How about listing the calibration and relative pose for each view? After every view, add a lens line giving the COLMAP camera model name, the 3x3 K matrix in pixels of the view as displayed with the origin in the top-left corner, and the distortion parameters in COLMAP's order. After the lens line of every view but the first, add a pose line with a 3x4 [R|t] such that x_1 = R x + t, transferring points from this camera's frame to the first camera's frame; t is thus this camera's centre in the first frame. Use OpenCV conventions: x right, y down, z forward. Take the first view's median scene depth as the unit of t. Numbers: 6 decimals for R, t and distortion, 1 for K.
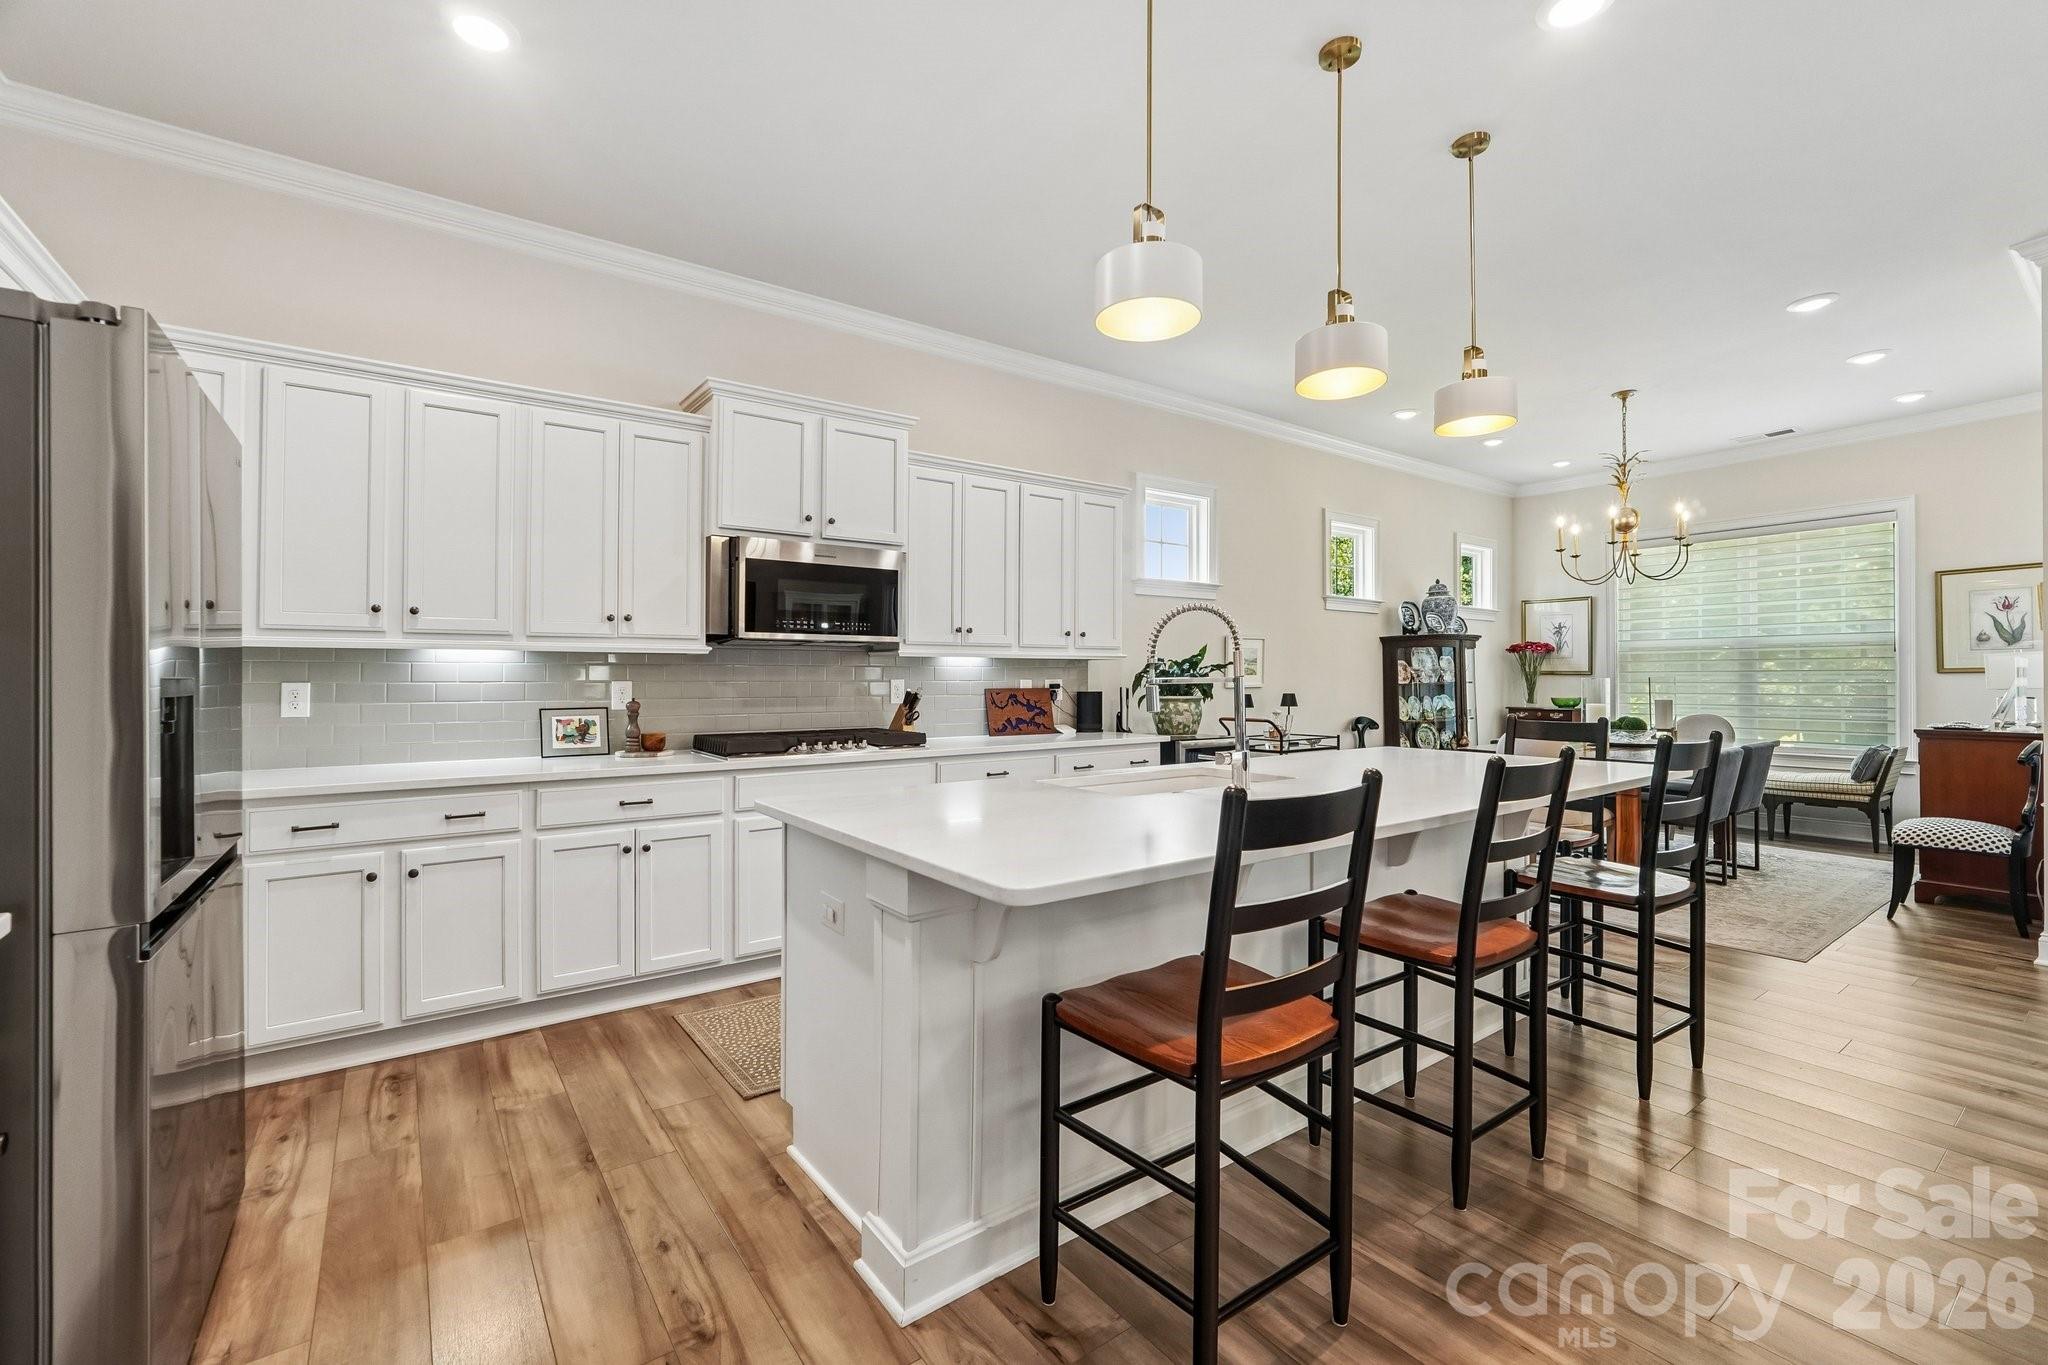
lens RADIAL K [[857.3, 0, 1026.0], [0, 857.3, 673.1], [0, 0, 1]] dist [-0.009396, 0.000680]
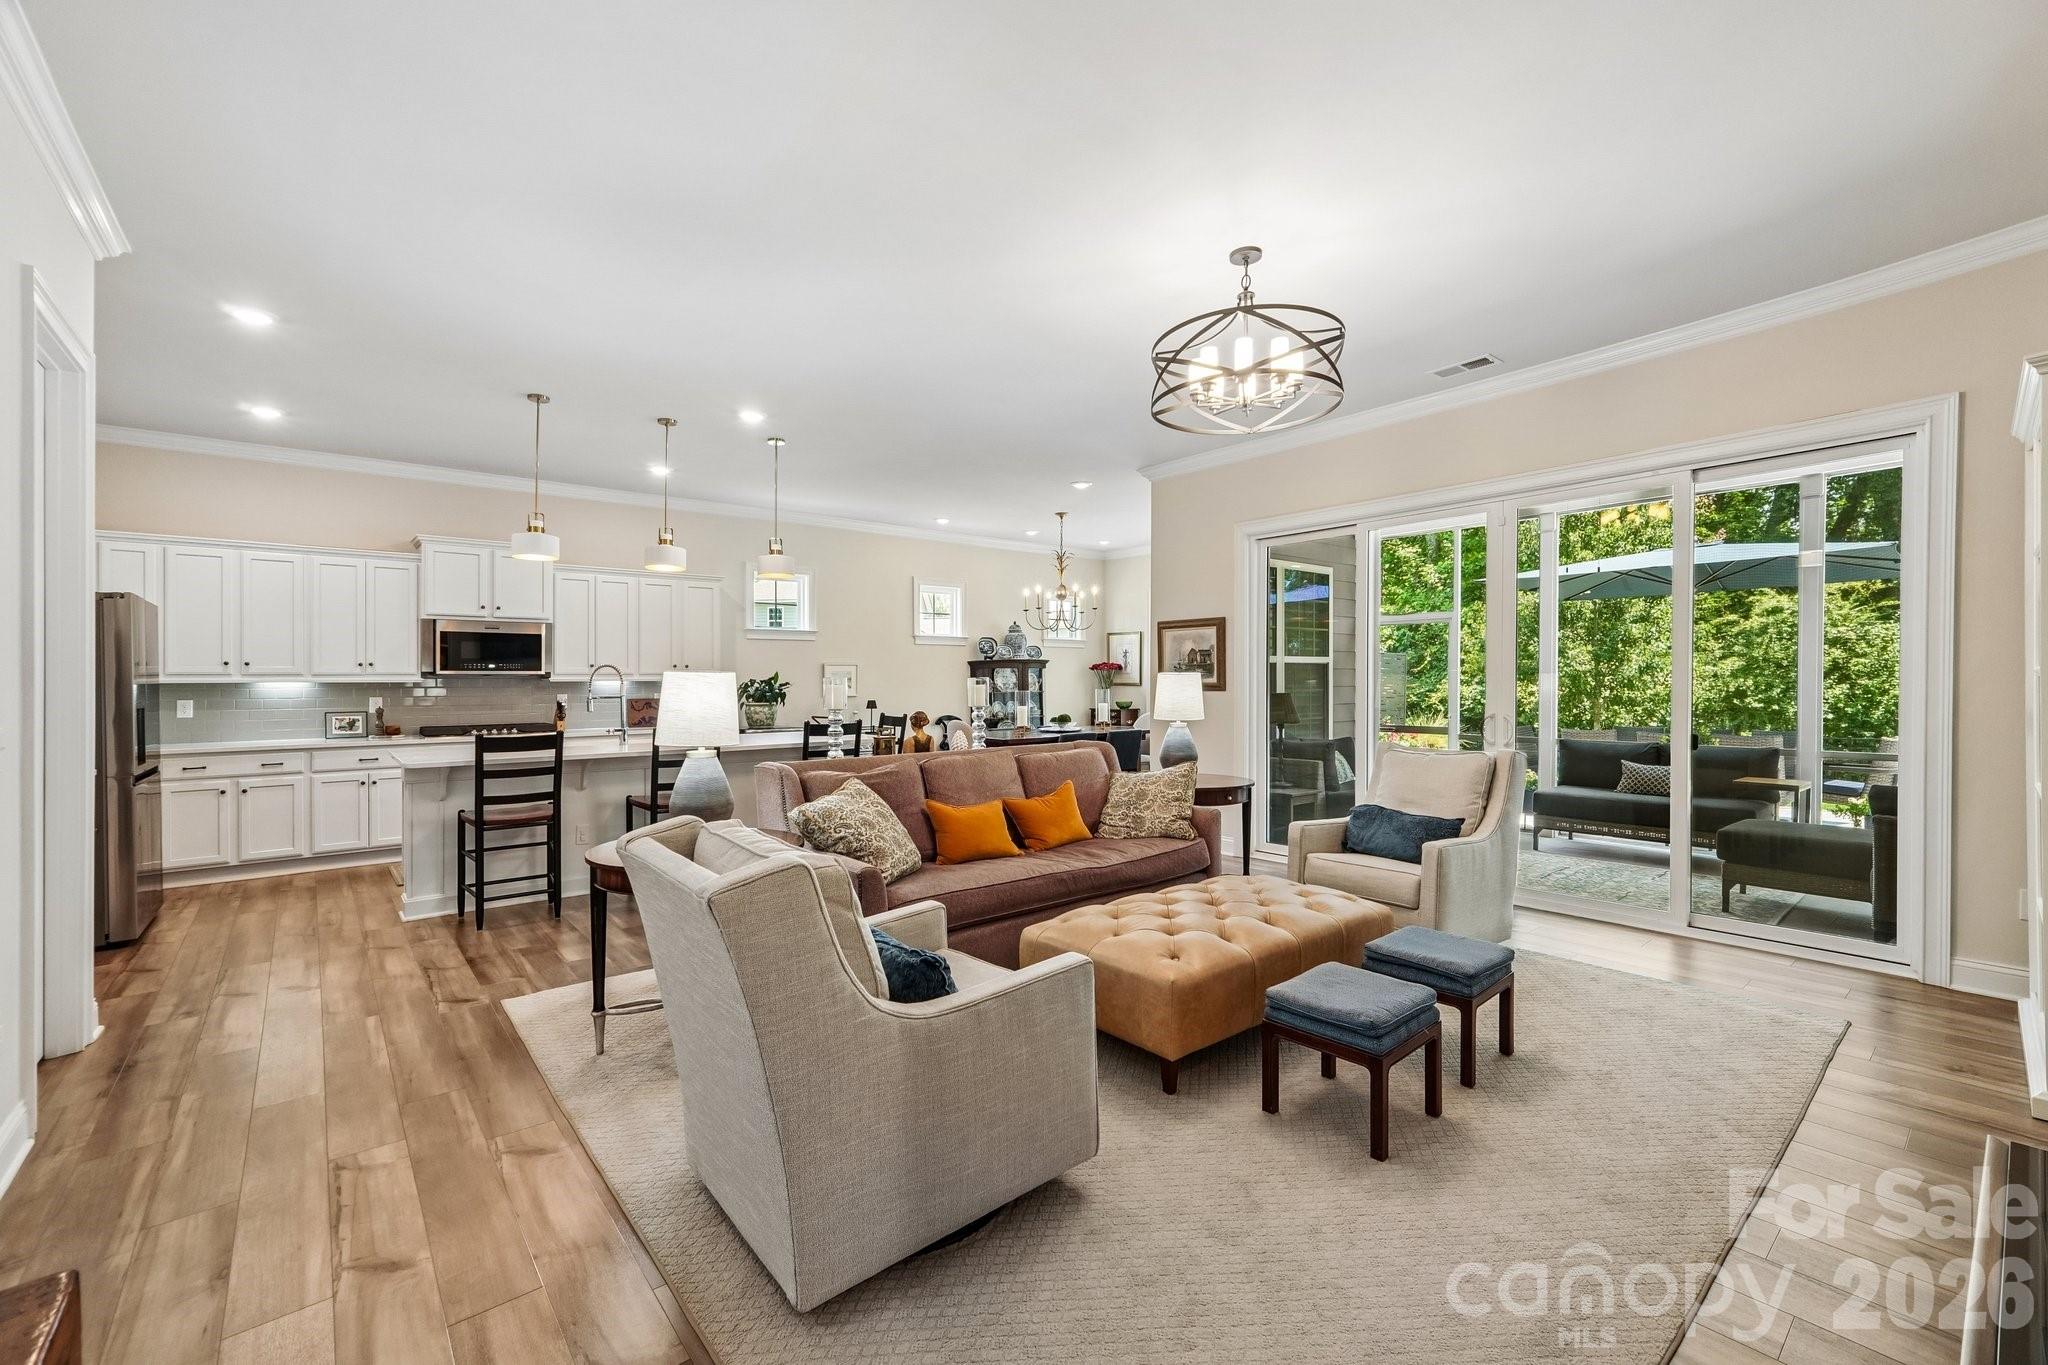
lens RADIAL K [[857.3, 0, 1023.4], [0, 857.3, 679.6], [0, 0, 1]] dist [-0.009396, 0.000680]
pose [[0.997323, -0.001225, 0.073112, 0.564017], [0.000785, 0.999981, 0.006045, -0.027804], [-0.073118, -0.005971, 0.997305, -0.666845]]
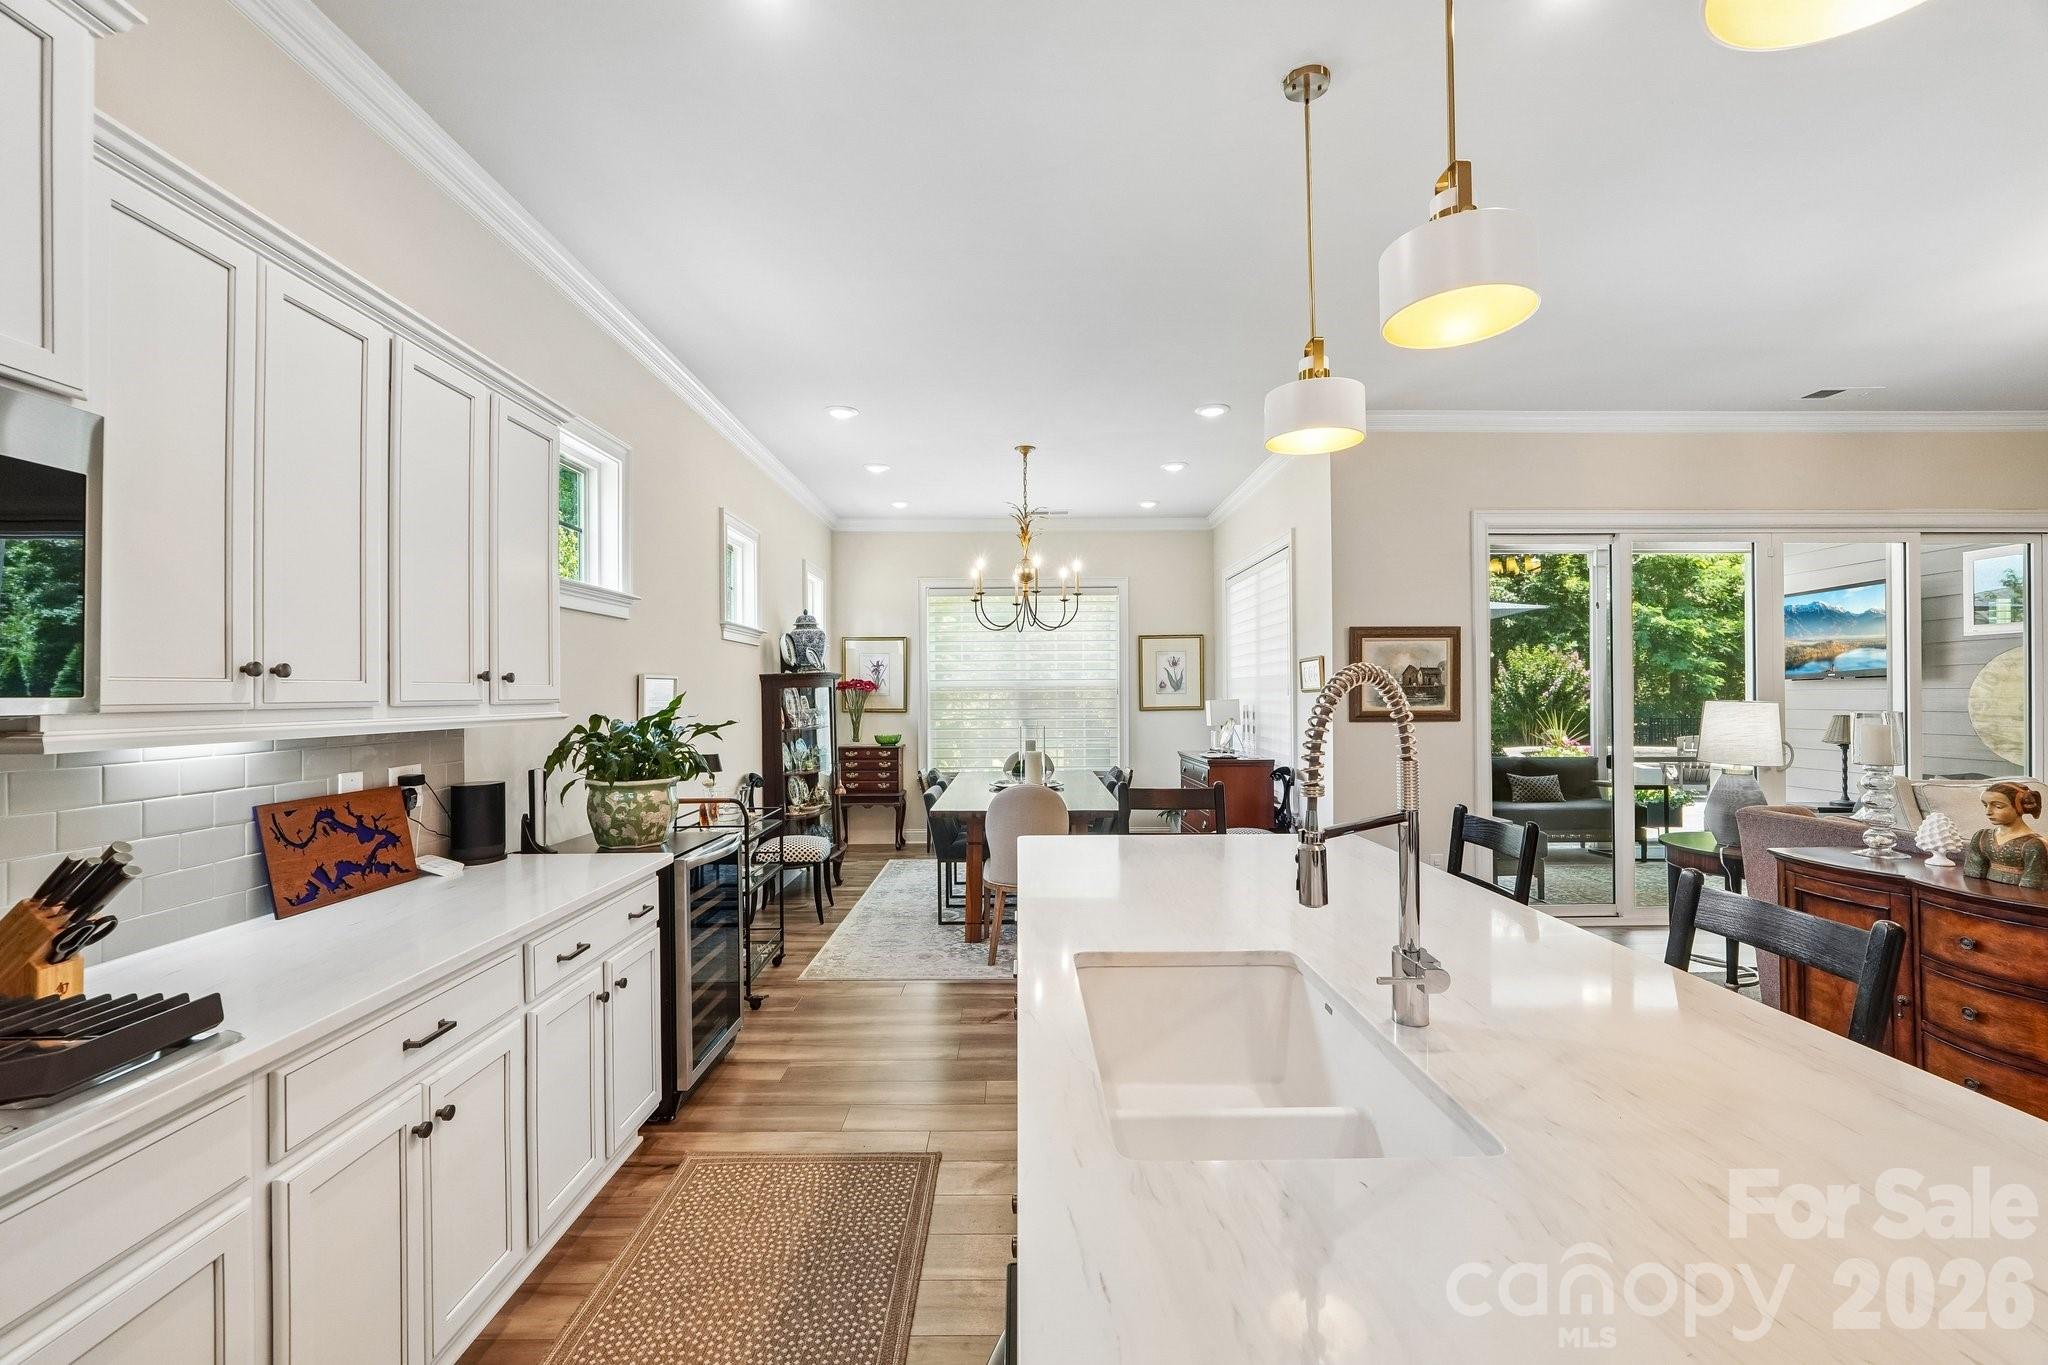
lens RADIAL K [[857.3, 0, 1031.3], [0, 857.3, 690.8], [0, 0, 1]] dist [-0.009396, 0.000680]
pose [[0.575500, 0.002620, 0.817798, -0.159592], [-0.001929, 0.999996, -0.001847, -0.035162], [-0.817800, -0.000515, 0.575503, 0.434933]]
